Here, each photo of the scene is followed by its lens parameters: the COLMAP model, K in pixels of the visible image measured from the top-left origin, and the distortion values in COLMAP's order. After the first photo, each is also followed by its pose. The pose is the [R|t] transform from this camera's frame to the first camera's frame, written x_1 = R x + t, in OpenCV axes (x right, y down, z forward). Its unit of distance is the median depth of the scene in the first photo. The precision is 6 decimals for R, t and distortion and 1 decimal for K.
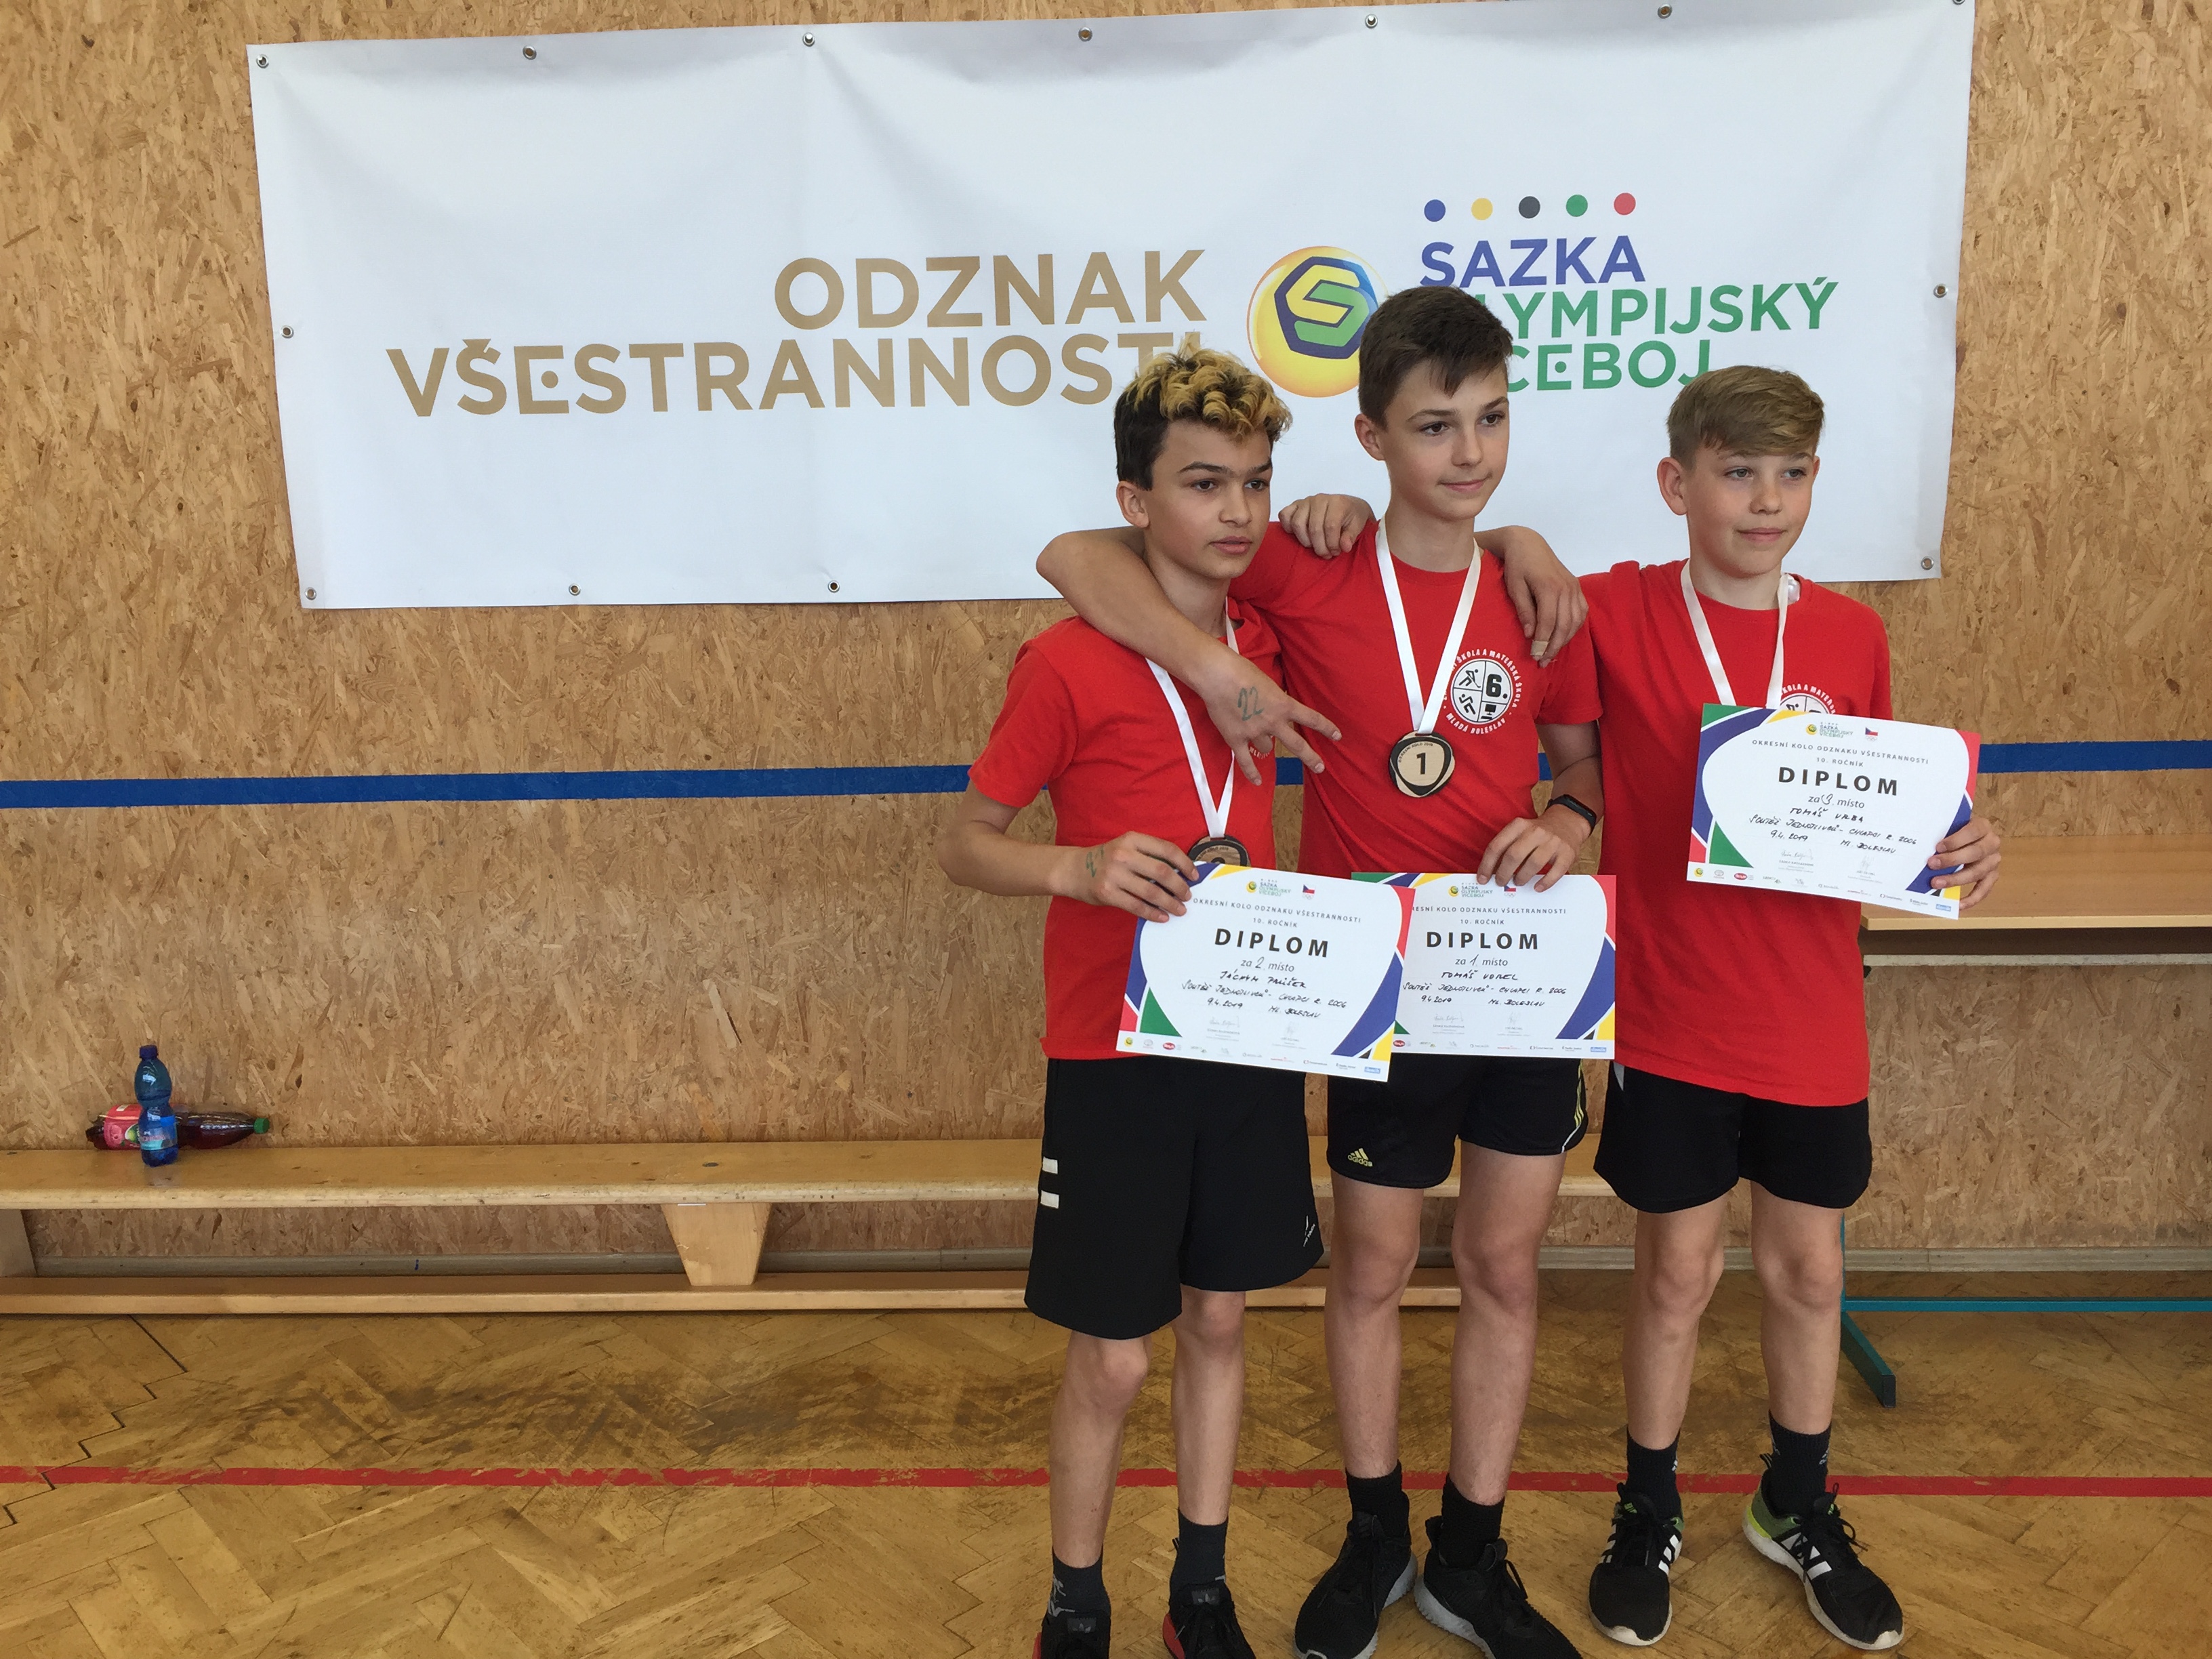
lens RADIAL K [[1970.1, 0, 1100.0], [0, 1970.1, 832.3], [0, 0, 1]] dist [0.090822, -0.136900]
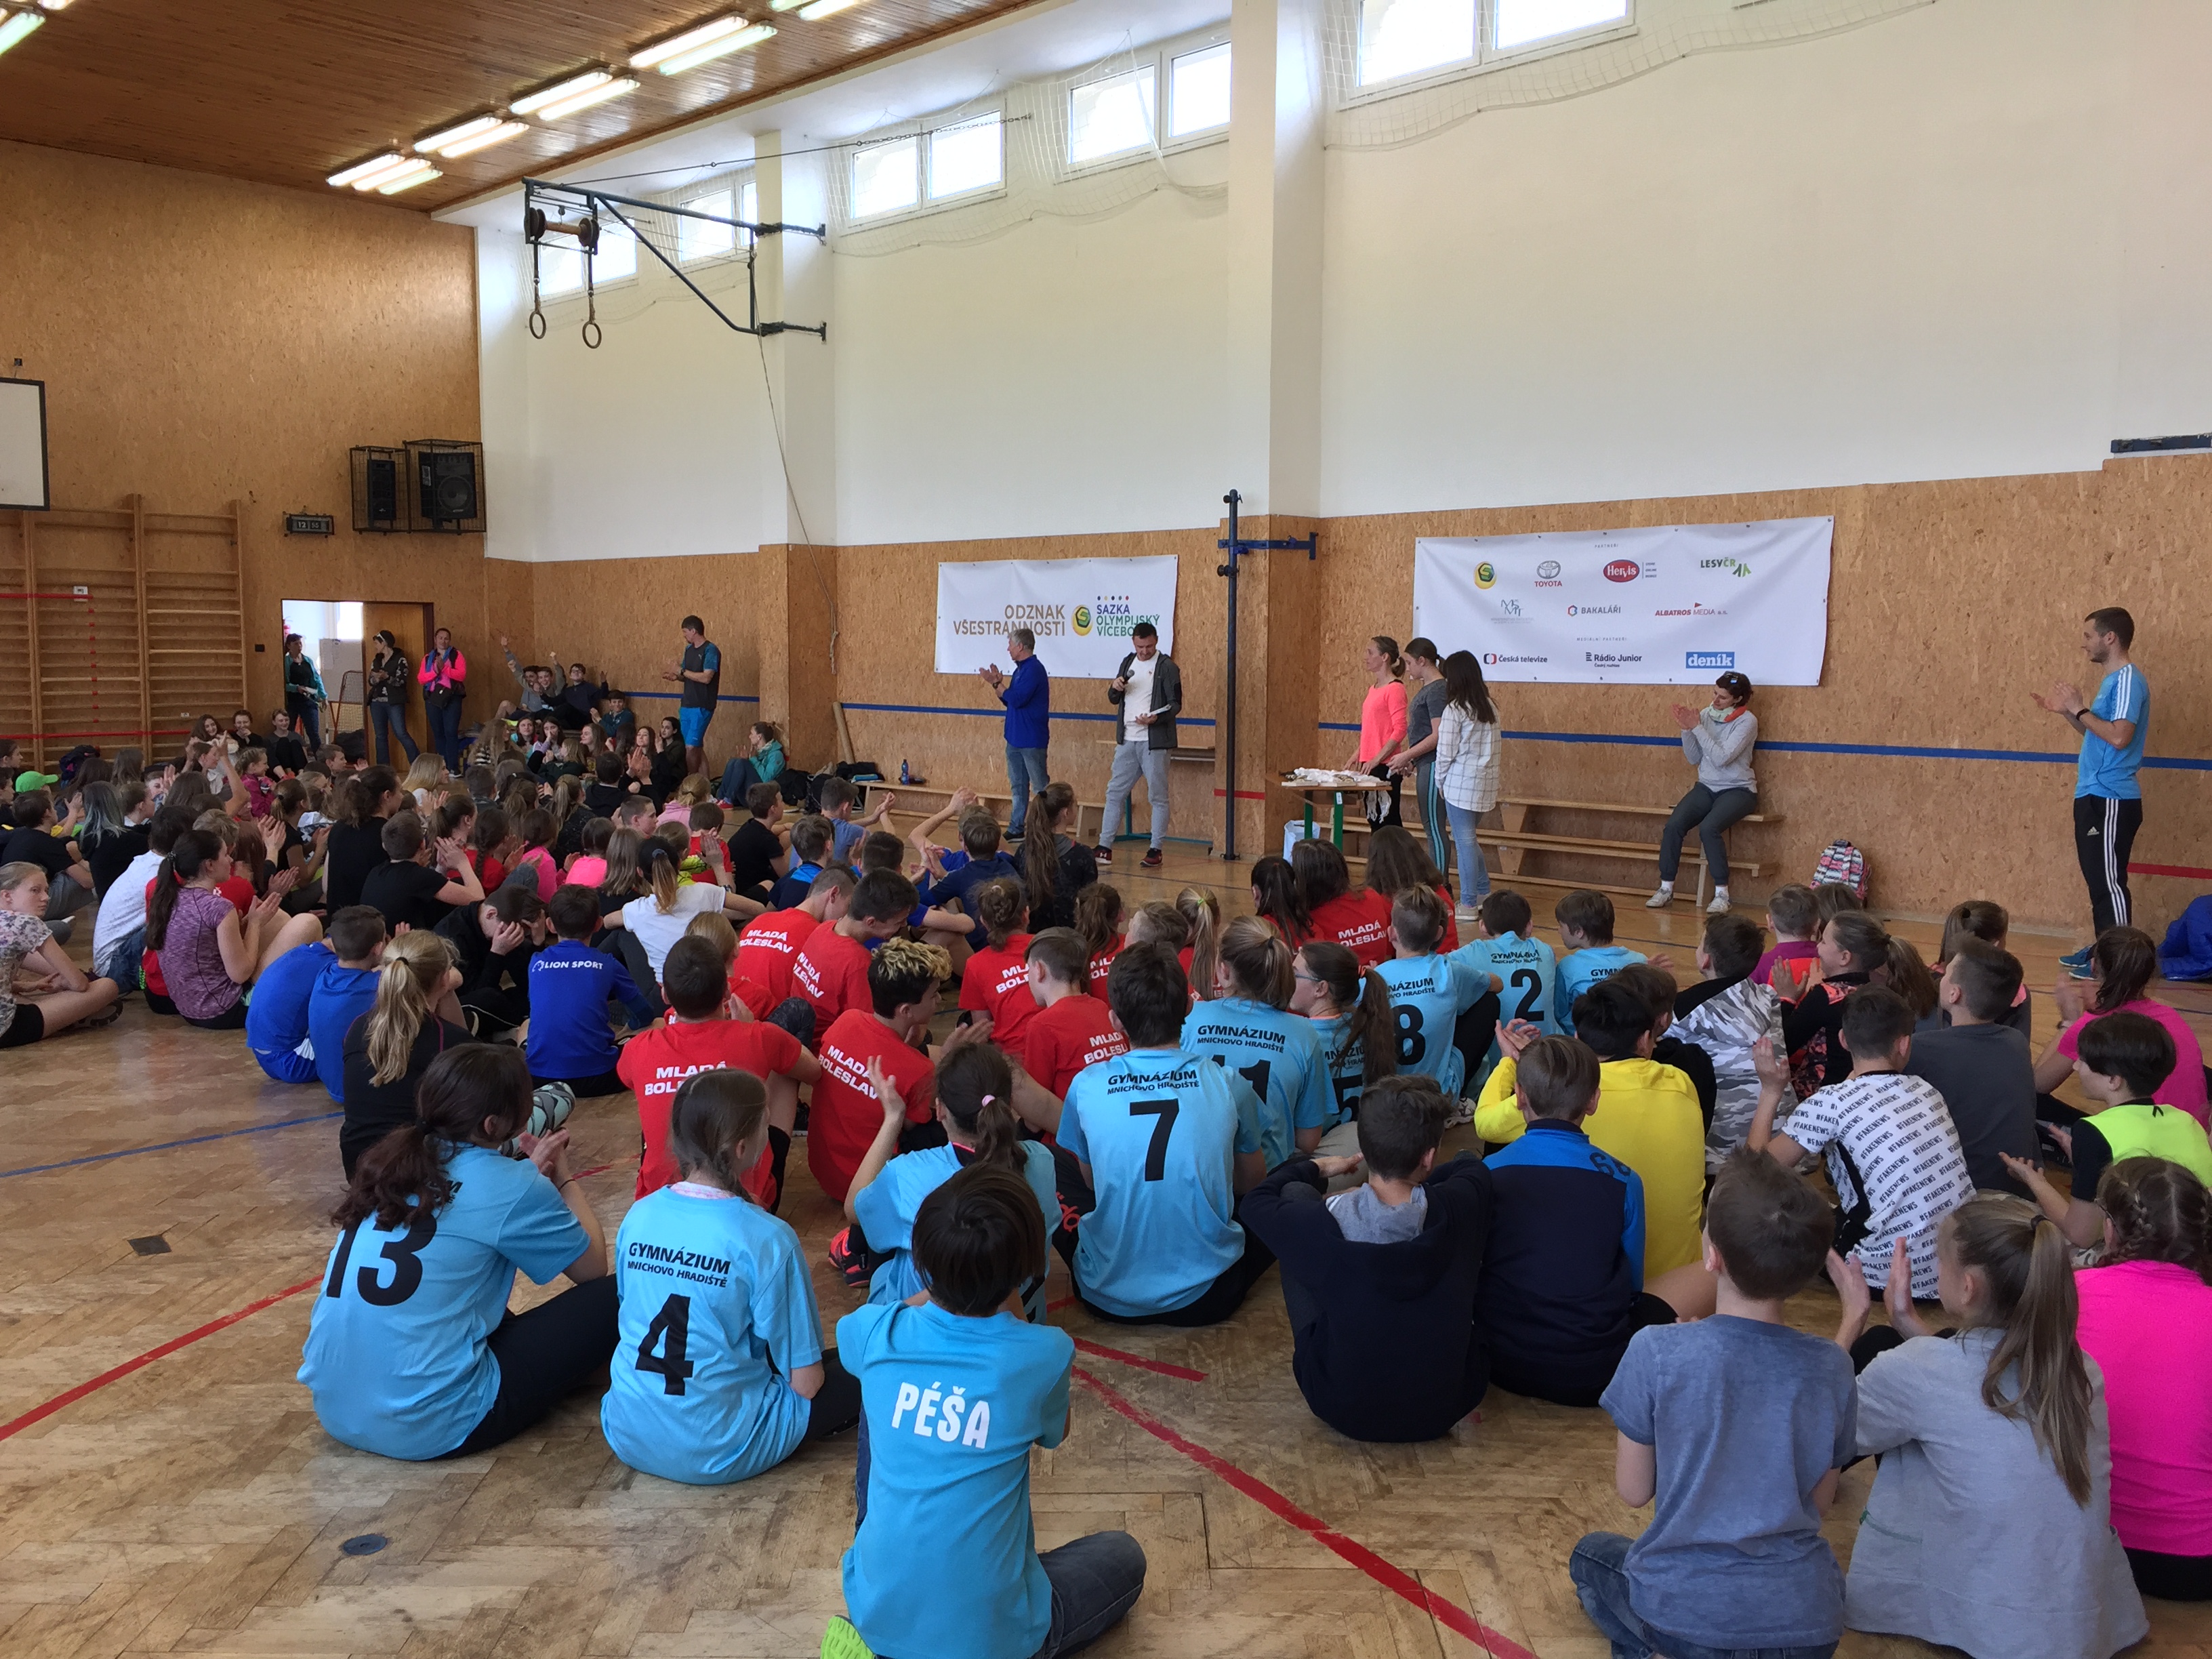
lens RADIAL K [[1869.4, 0, 1101.3], [0, 1869.4, 825.1], [0, 0, 1]] dist [0.084651, -0.115737]
pose [[0.739835, 0.096396, -0.665847, 3.085899], [-0.150446, 0.988325, -0.024081, 0.317926], [0.655752, 0.117990, 0.745700, -2.186024]]
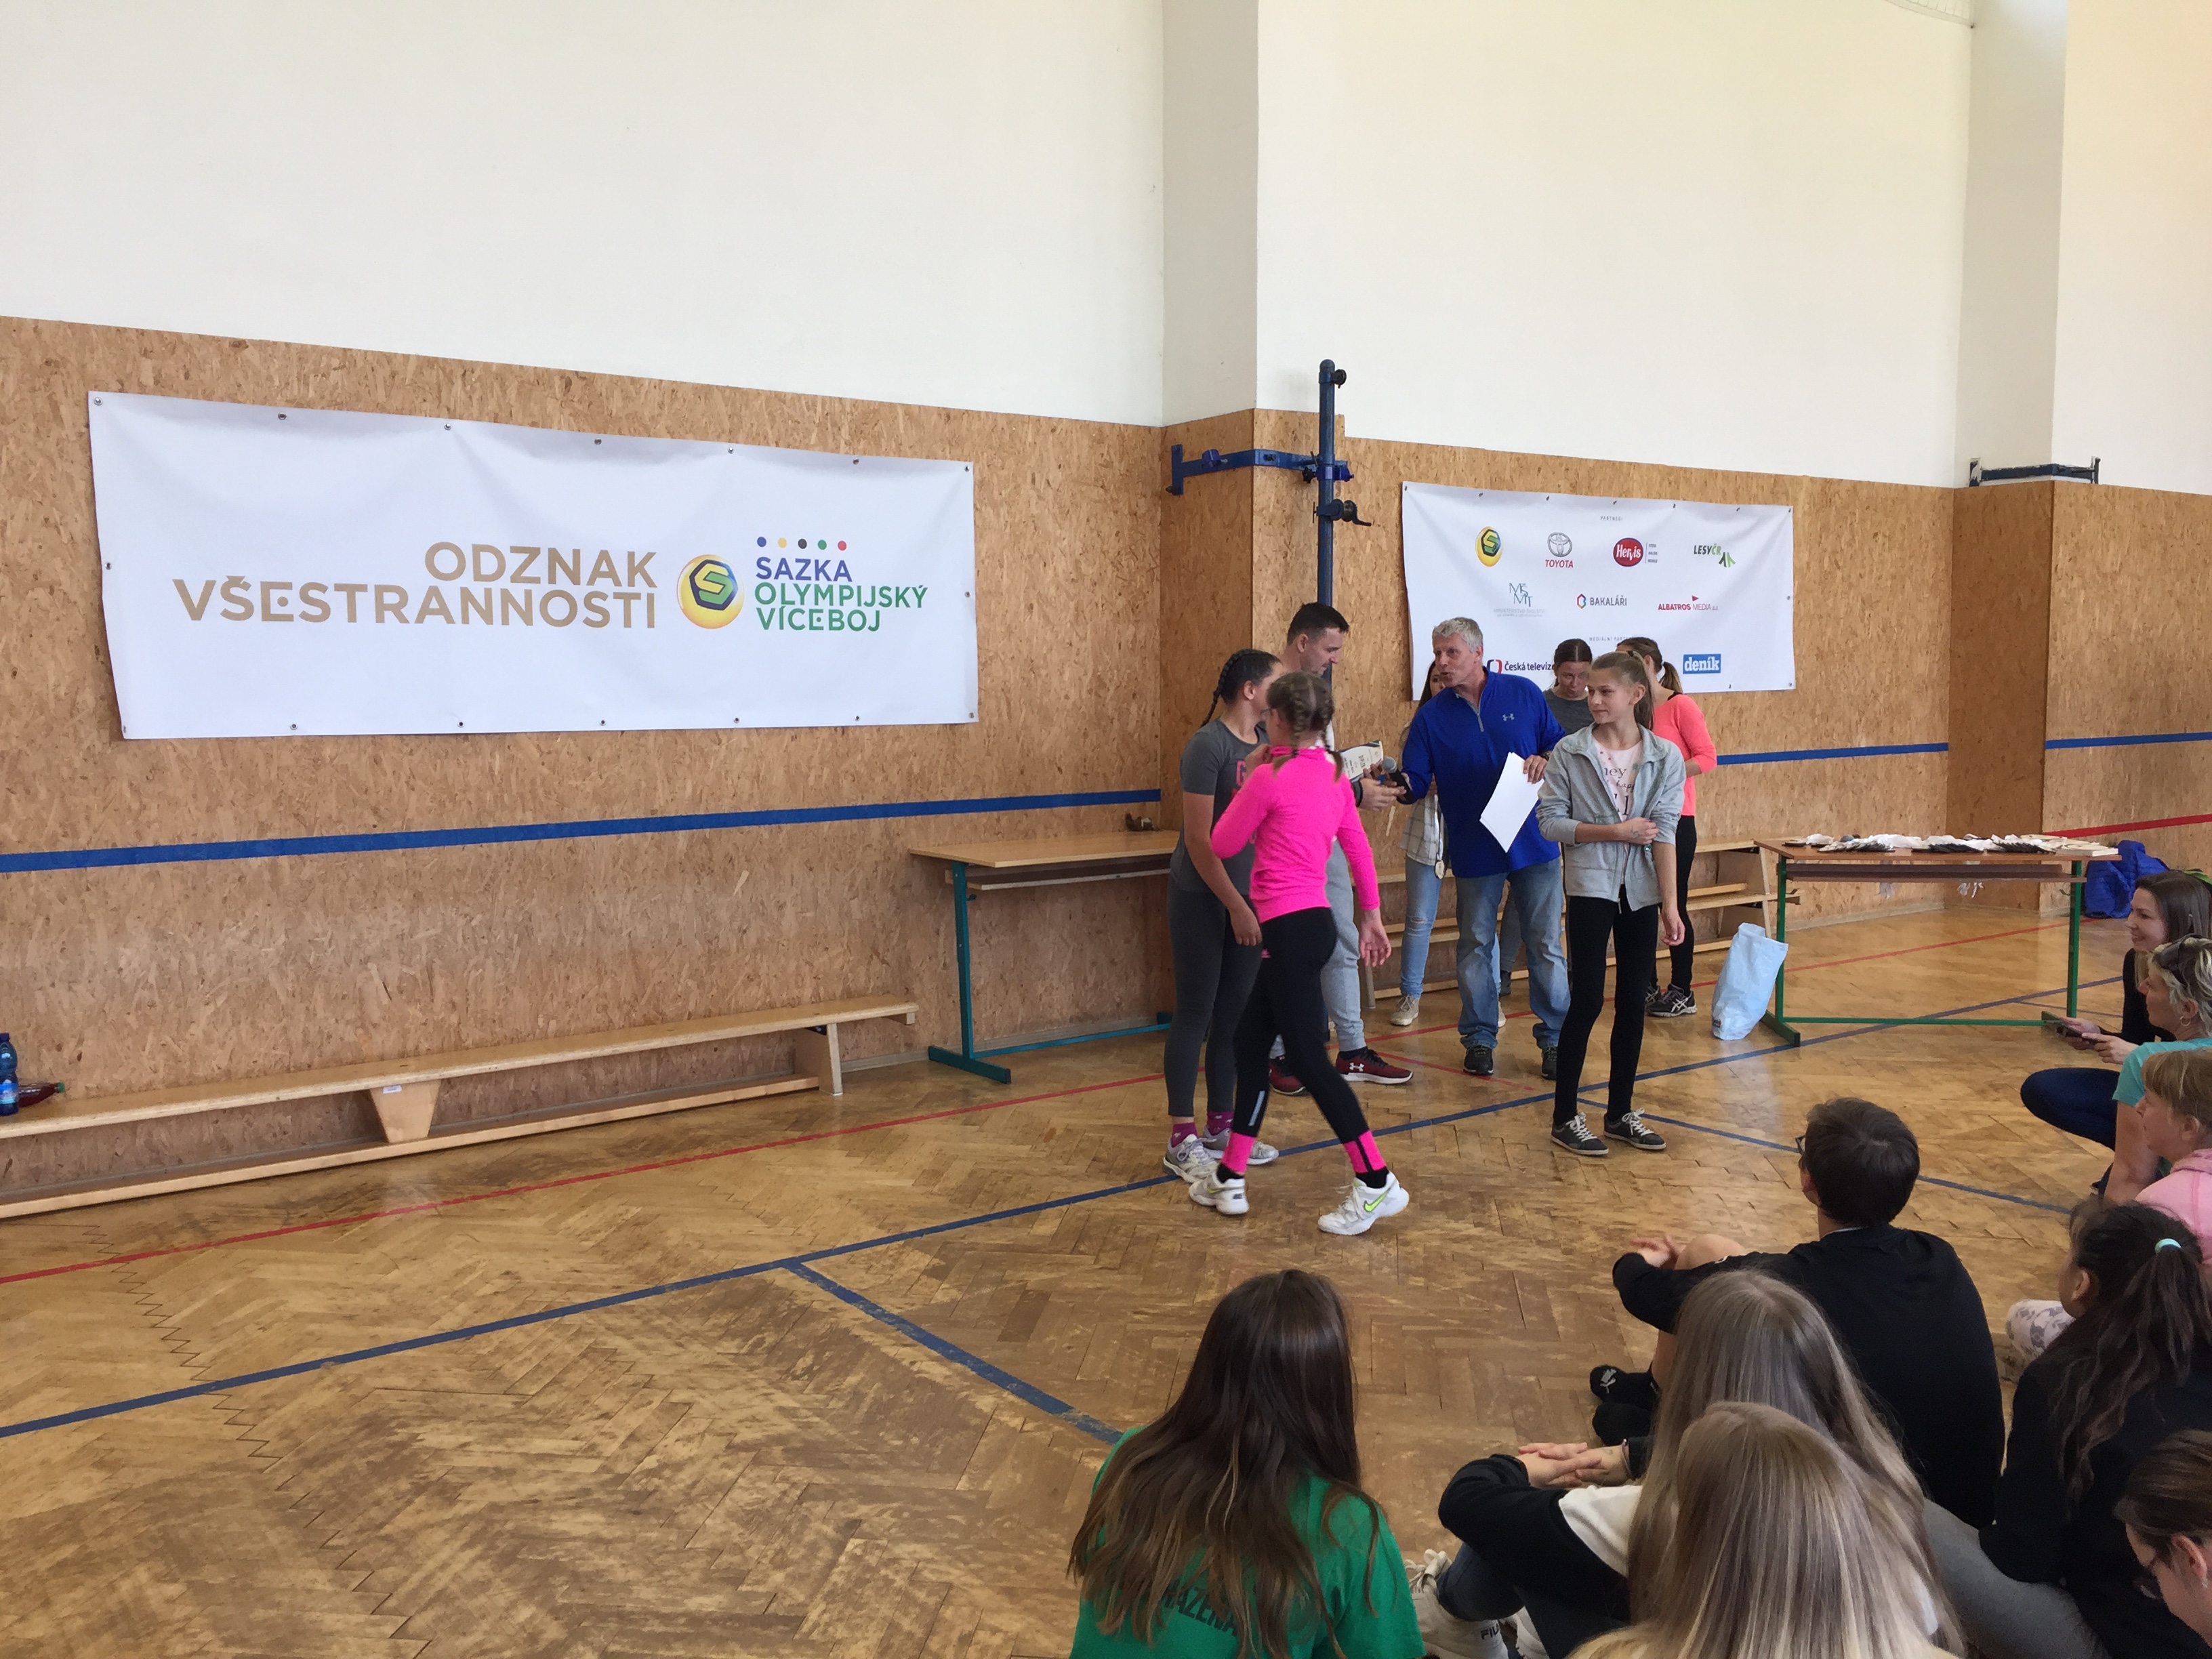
lens RADIAL K [[1885.3, 0, 1100.1], [0, 1885.3, 818.7], [0, 0, 1]] dist [0.089844, -0.118329]
pose [[0.764722, -0.030159, 0.643654, -0.793440], [0.101802, 0.992013, -0.074468, 0.143278], [-0.636268, 0.122473, 0.761685, -0.640166]]
